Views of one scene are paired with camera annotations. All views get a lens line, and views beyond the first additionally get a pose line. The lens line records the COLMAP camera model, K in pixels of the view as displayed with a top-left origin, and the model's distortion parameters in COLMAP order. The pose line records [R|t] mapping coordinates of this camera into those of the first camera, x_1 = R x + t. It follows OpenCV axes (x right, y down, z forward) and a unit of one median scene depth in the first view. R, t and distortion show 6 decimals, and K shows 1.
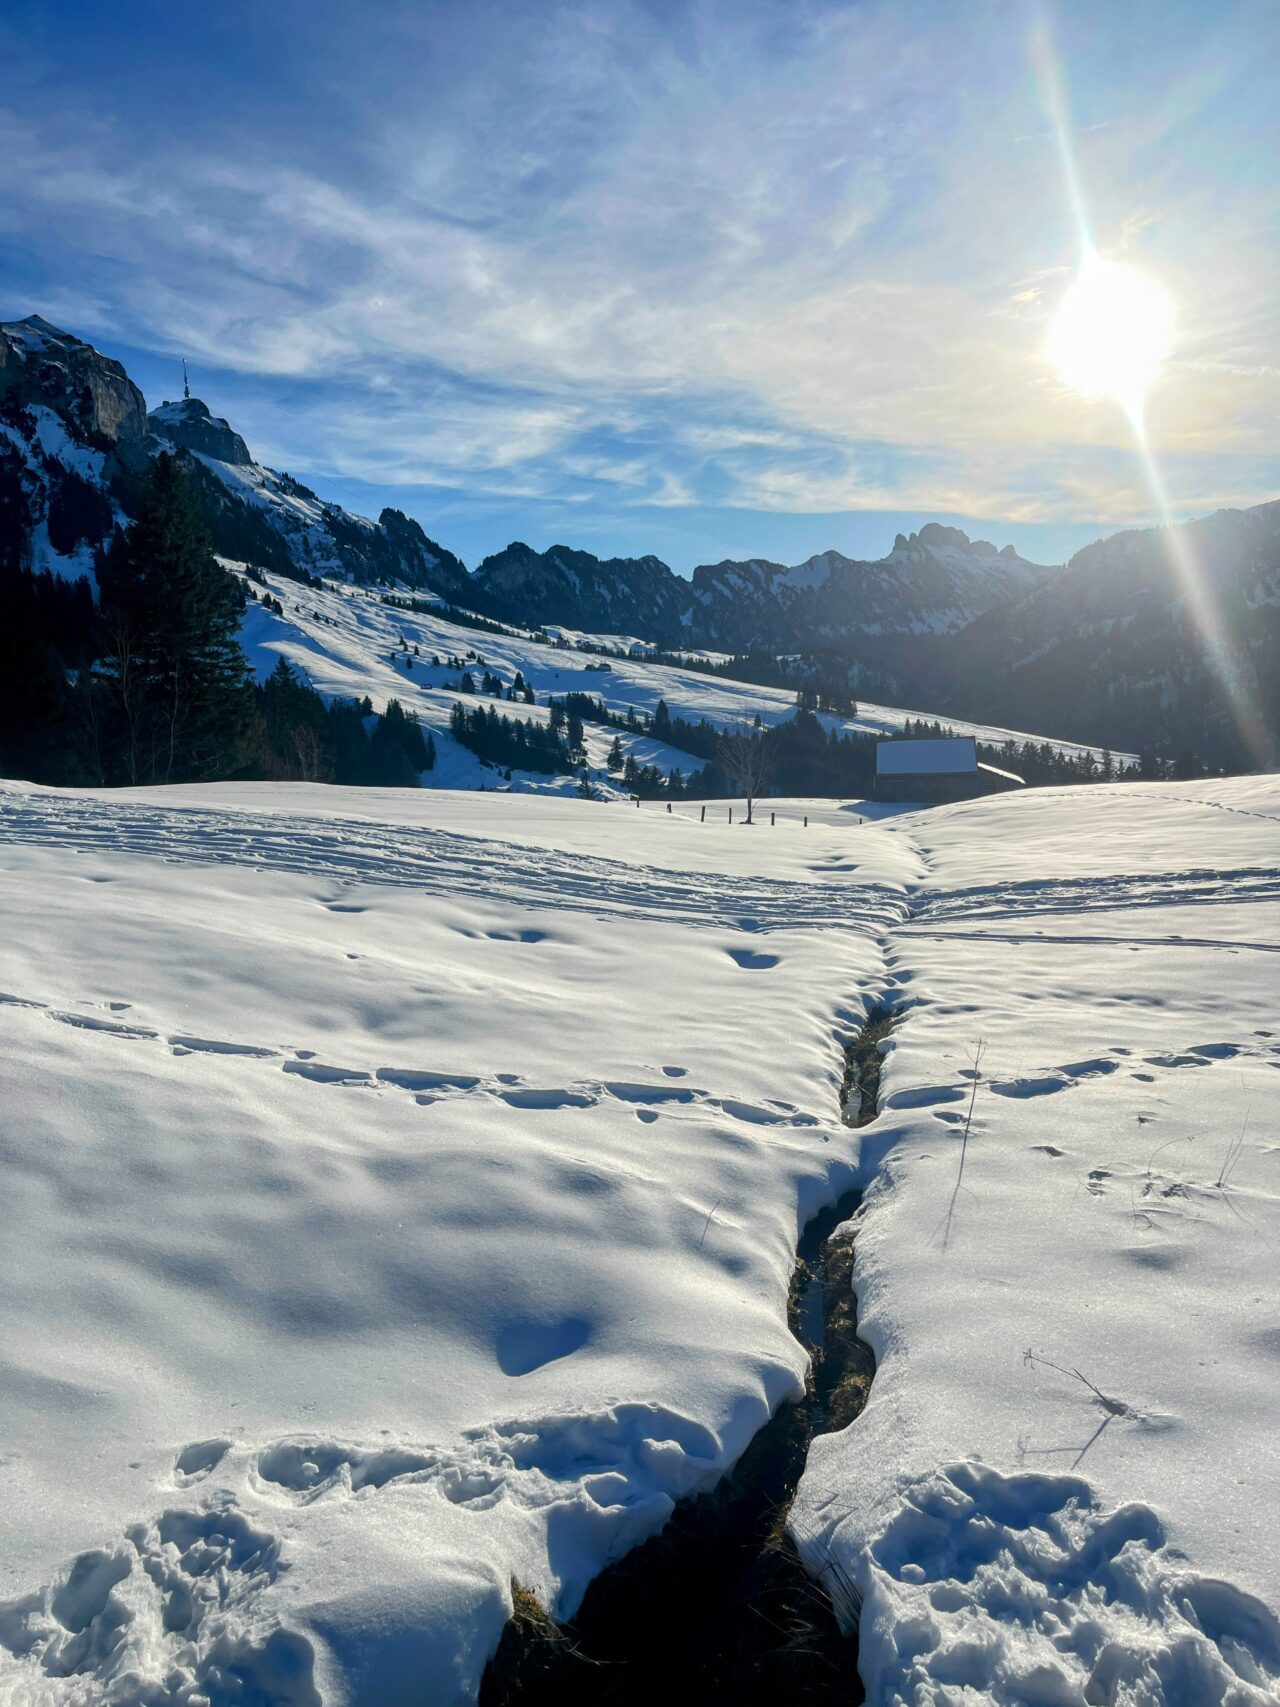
lens RADIAL K [[1277.8, 0, 645.5], [0, 1277.8, 870.3], [0, 0, 1]] dist [0.052578, -0.080628]
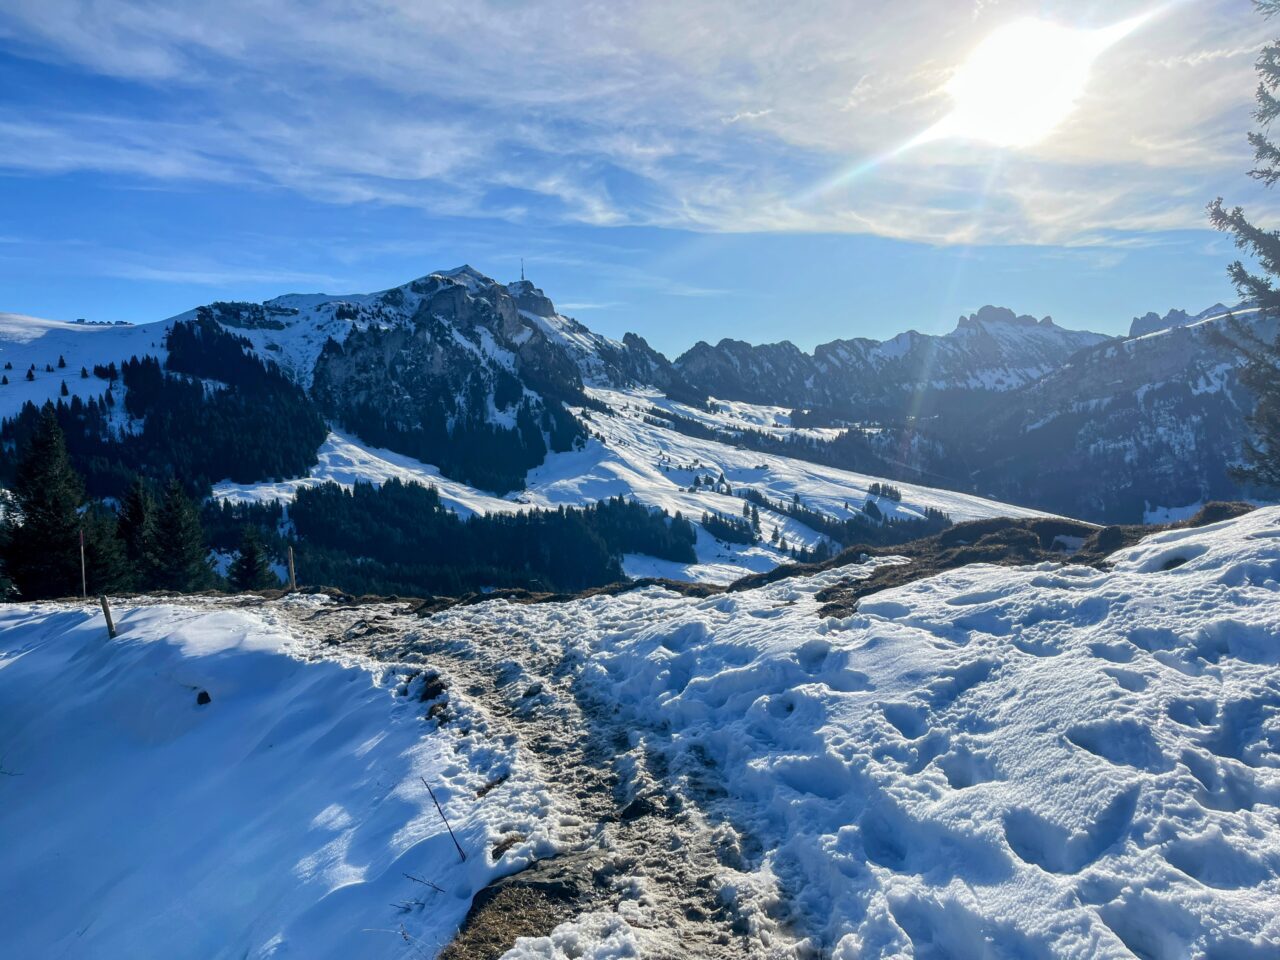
lens RADIAL K [[958.2, 0, 628.6], [0, 958.2, 491.2], [0, 0, 1]] dist [0.052578, -0.080628]
pose [[0.988569, 0.026817, -0.148367, -0.011905], [-0.032361, 0.998860, -0.035083, -0.038137], [0.147257, 0.039484, 0.988310, -0.249893]]
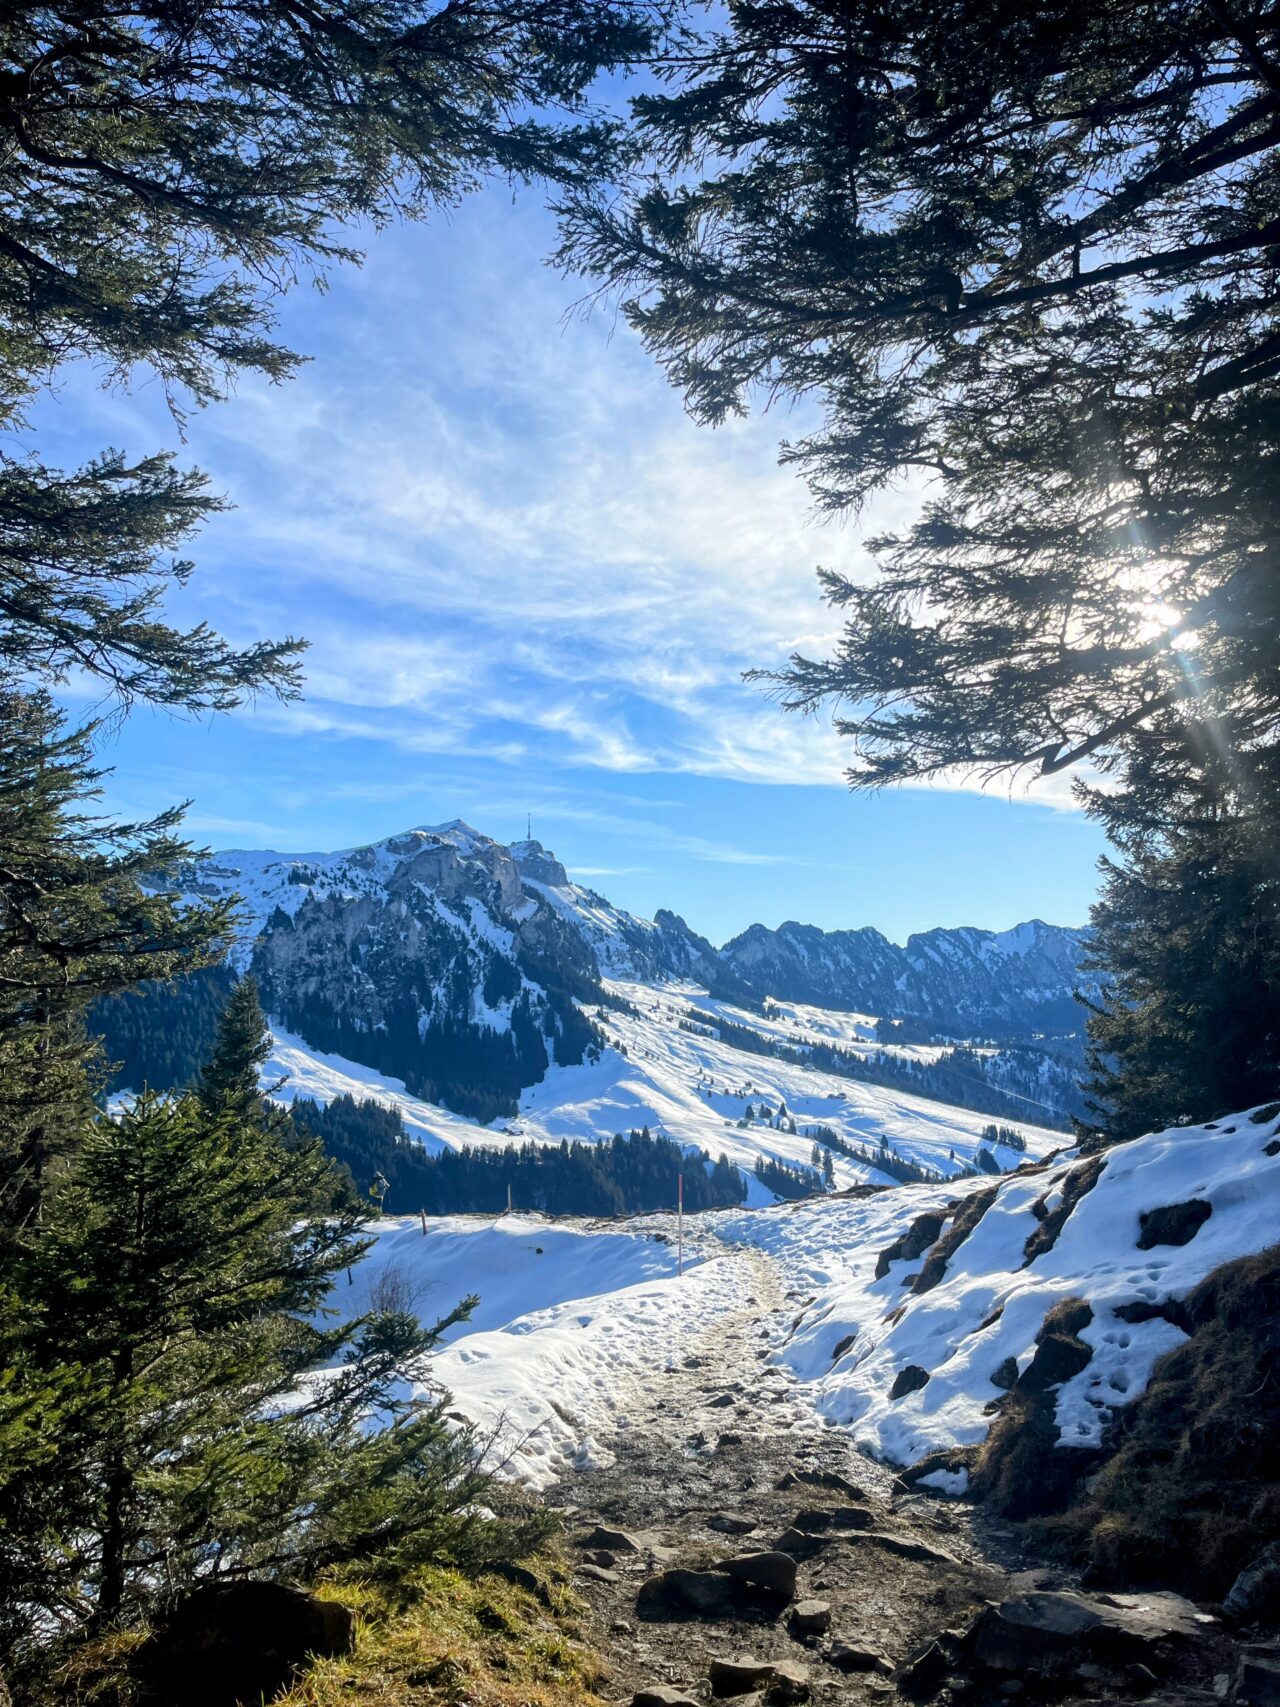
lens RADIAL K [[1277.8, 0, 638.0], [0, 1277.8, 840.4], [0, 0, 1]] dist [0.052578, -0.080628]
pose [[0.984968, 0.024914, -0.170932, -0.011011], [-0.067468, 0.966431, -0.247912, -0.038078], [0.159017, 0.255717, 0.953584, -0.260469]]
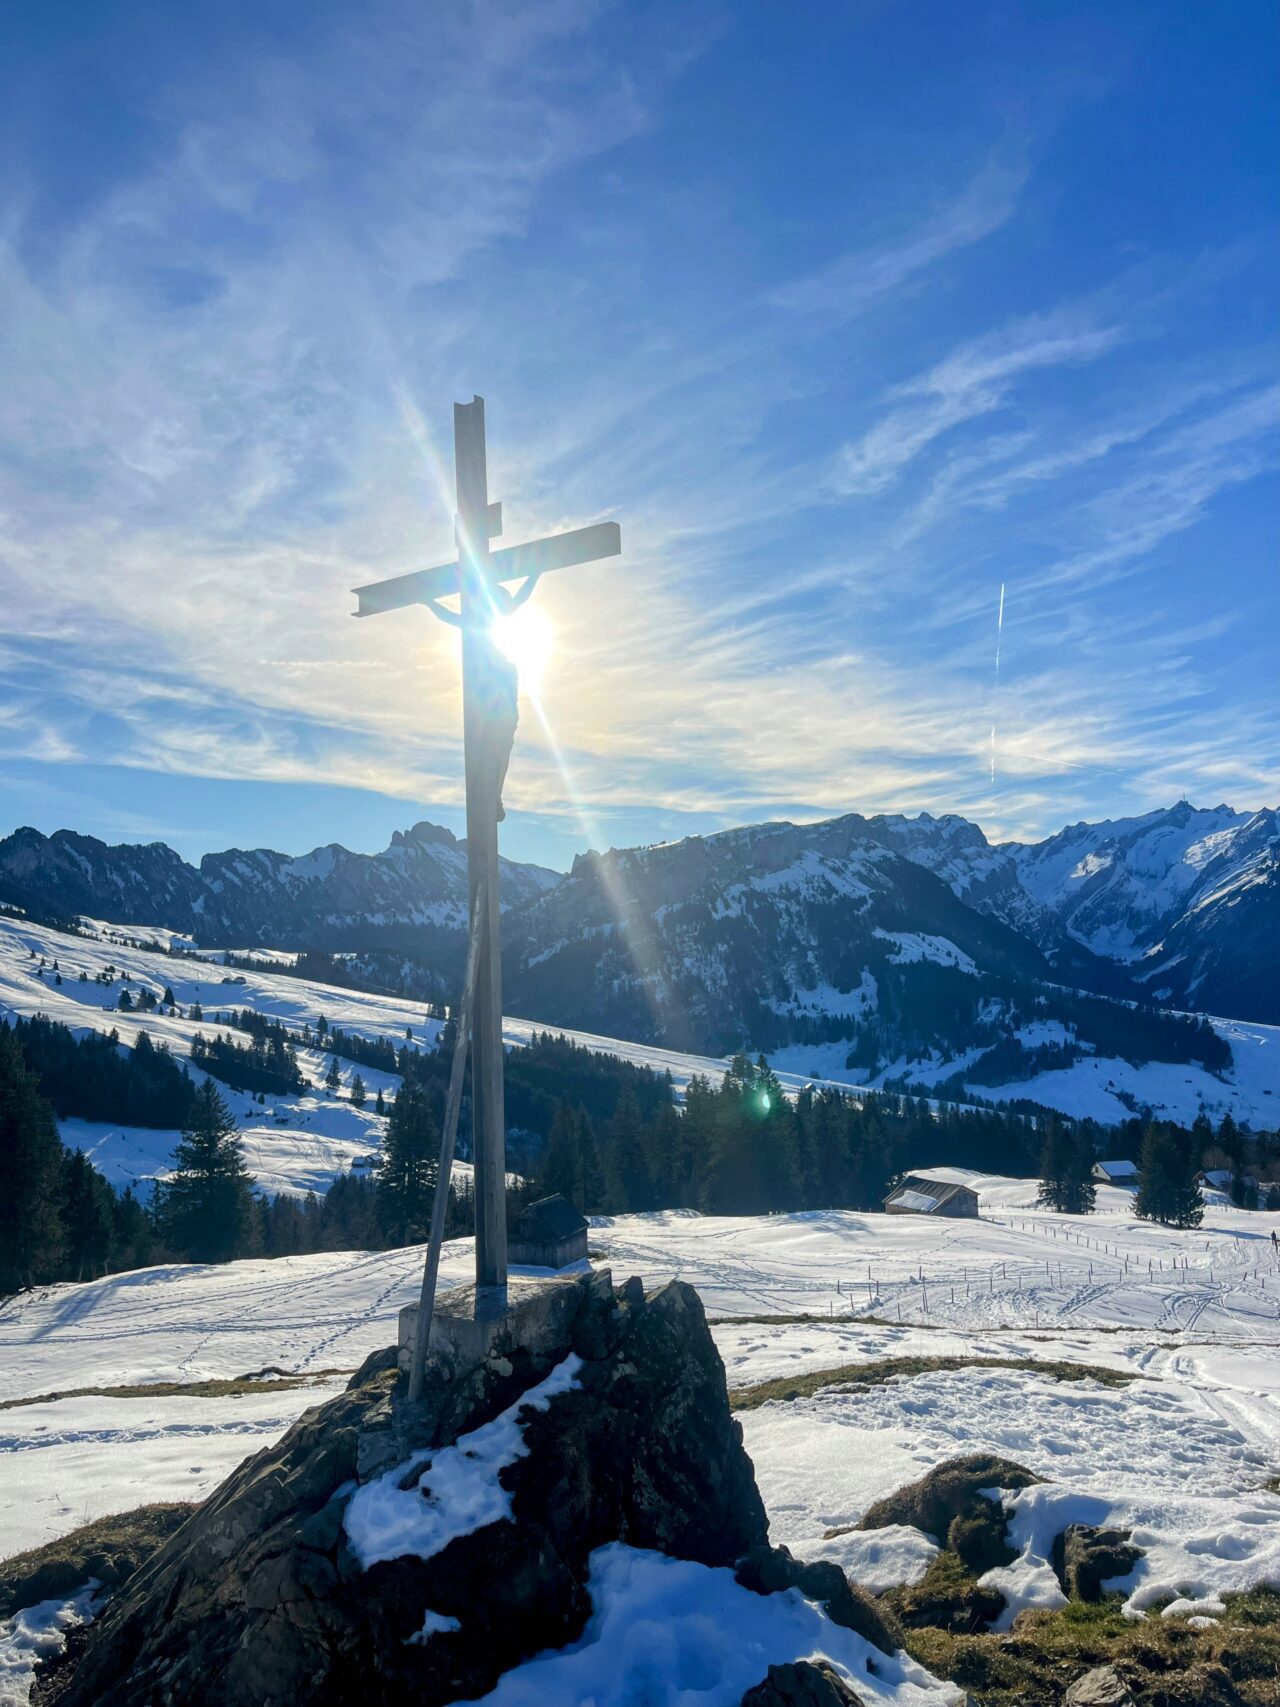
lens RADIAL K [[1277.8, 0, 646.1], [0, 1277.8, 865.7], [0, 0, 1]] dist [0.052578, -0.080628]
pose [[0.914090, 0.043124, 0.403212, -0.091606], [0.045166, 0.977315, -0.206918, -0.009380], [-0.402988, 0.207353, 0.891406, -0.059991]]
